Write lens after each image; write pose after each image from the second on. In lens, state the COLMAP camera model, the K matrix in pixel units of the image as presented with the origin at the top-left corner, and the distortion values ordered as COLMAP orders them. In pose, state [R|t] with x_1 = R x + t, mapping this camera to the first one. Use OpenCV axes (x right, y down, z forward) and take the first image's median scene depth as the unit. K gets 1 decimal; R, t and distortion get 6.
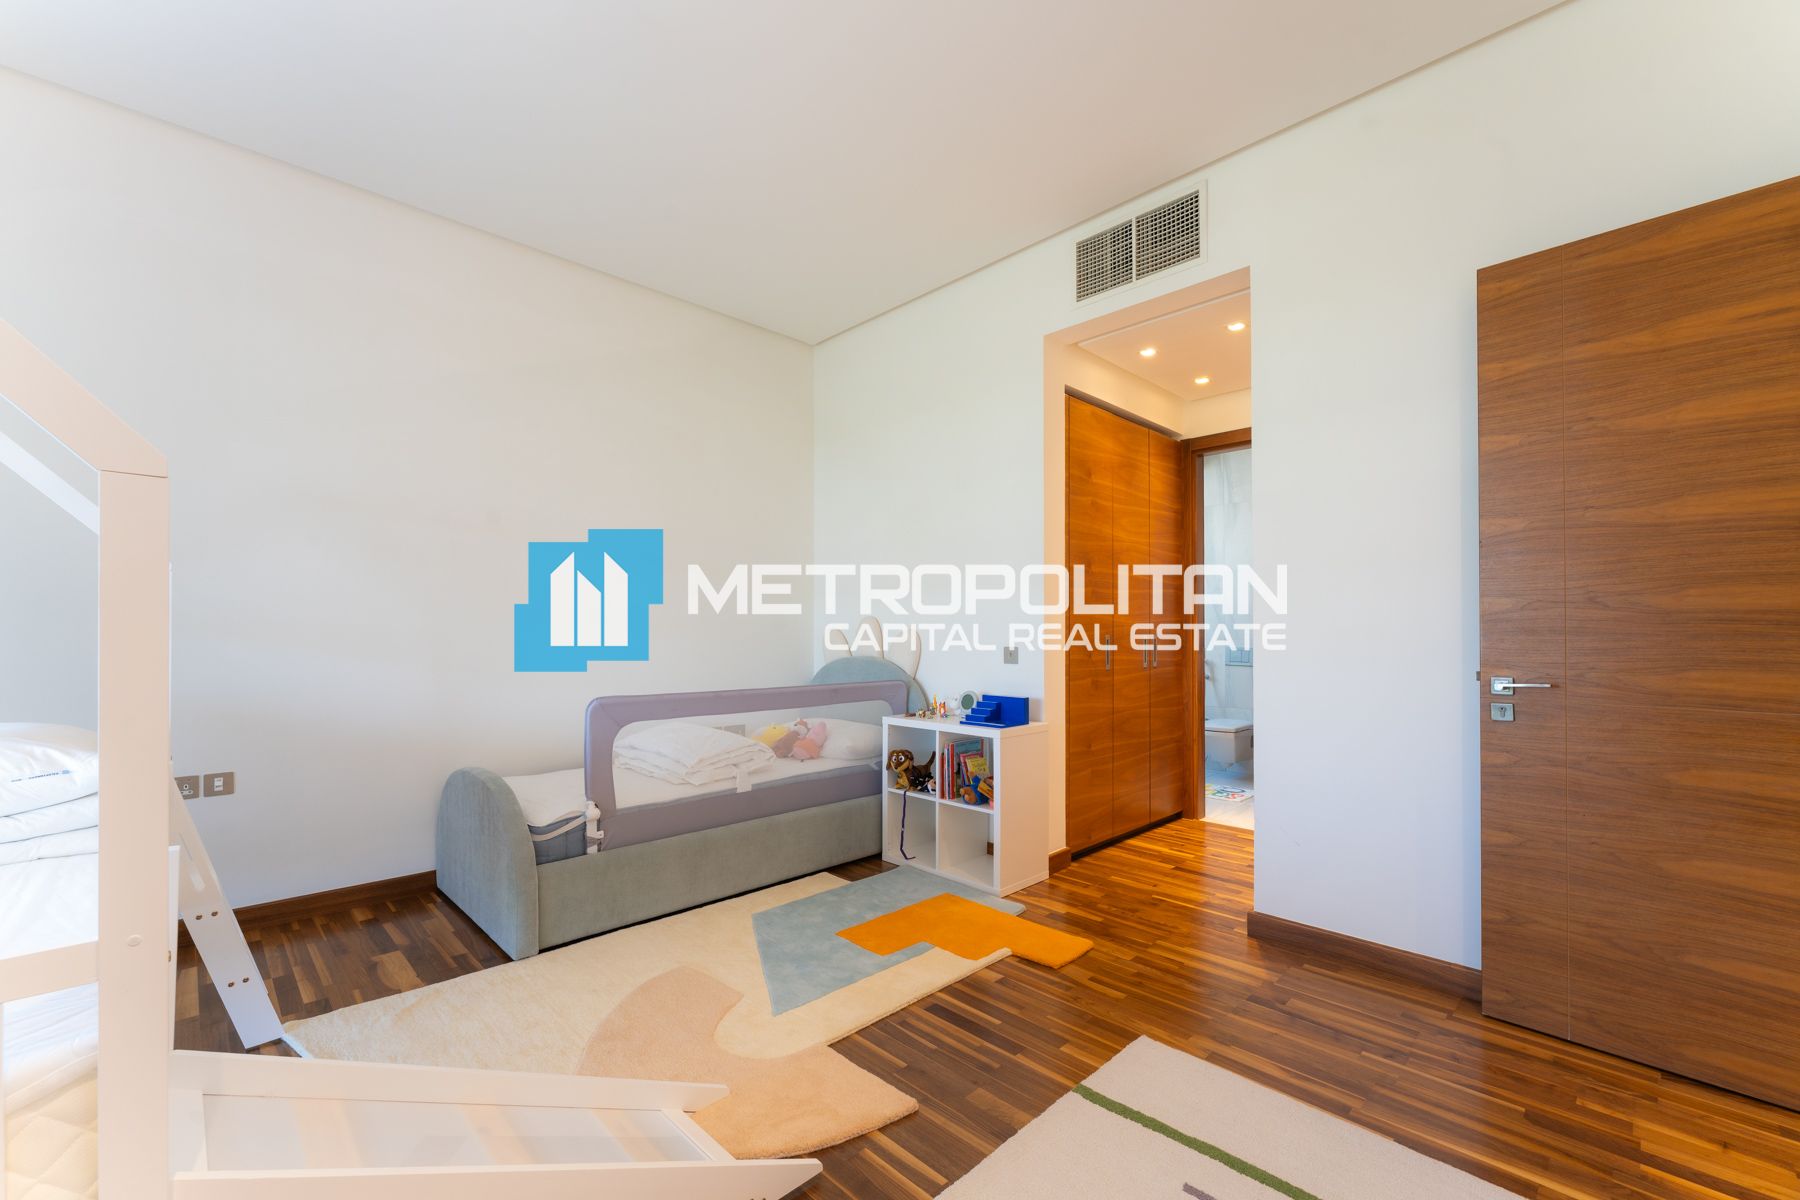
lens RADIAL K [[733.7, 0, 845.5], [0, 733.7, 625.2], [0, 0, 1]] dist [0.009373, -0.000331]
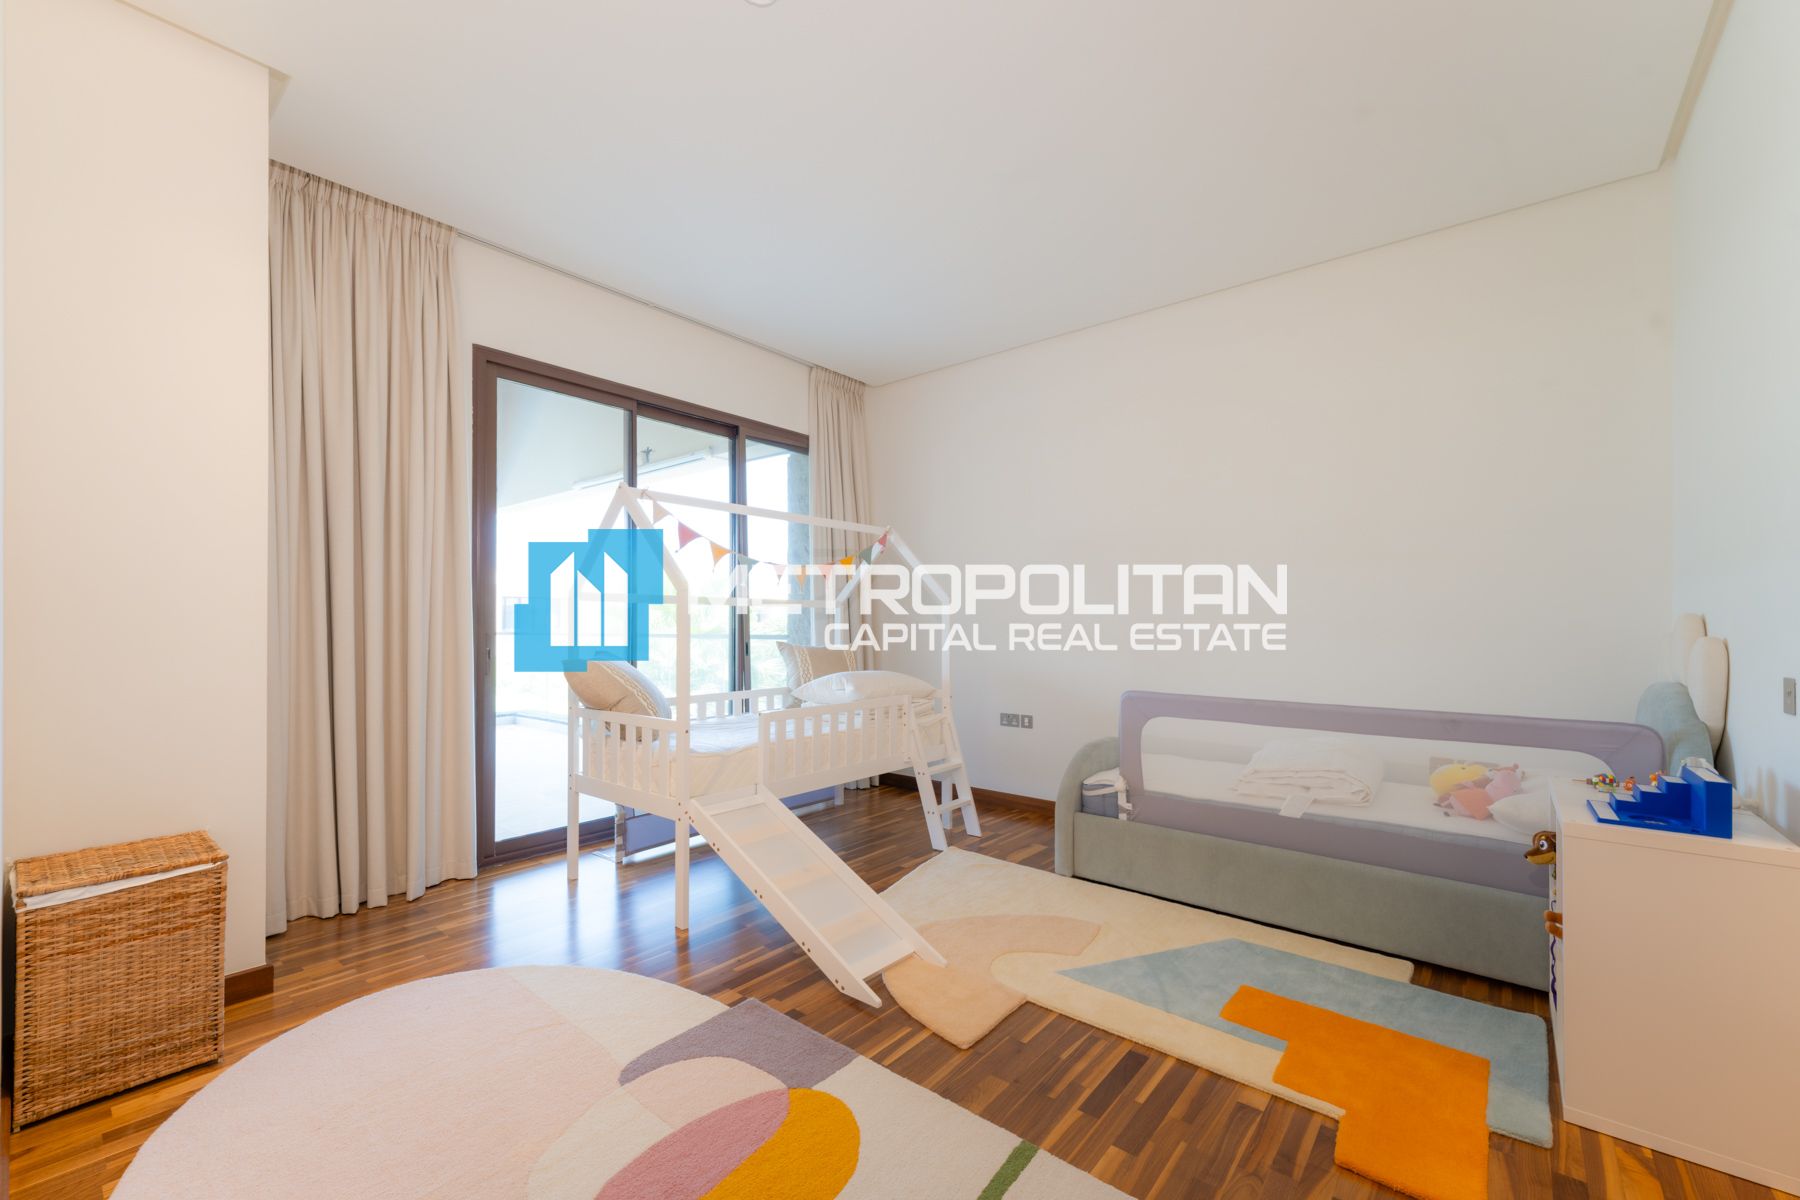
lens RADIAL K [[733.7, 0, 893.1], [0, 733.7, 616.1], [0, 0, 1]] dist [0.009373, -0.000331]
pose [[0.118879, -0.014953, -0.992796, 0.815020], [0.007148, 0.999874, -0.014204, -0.008469], [0.992883, -0.005408, 0.118971, 0.489672]]
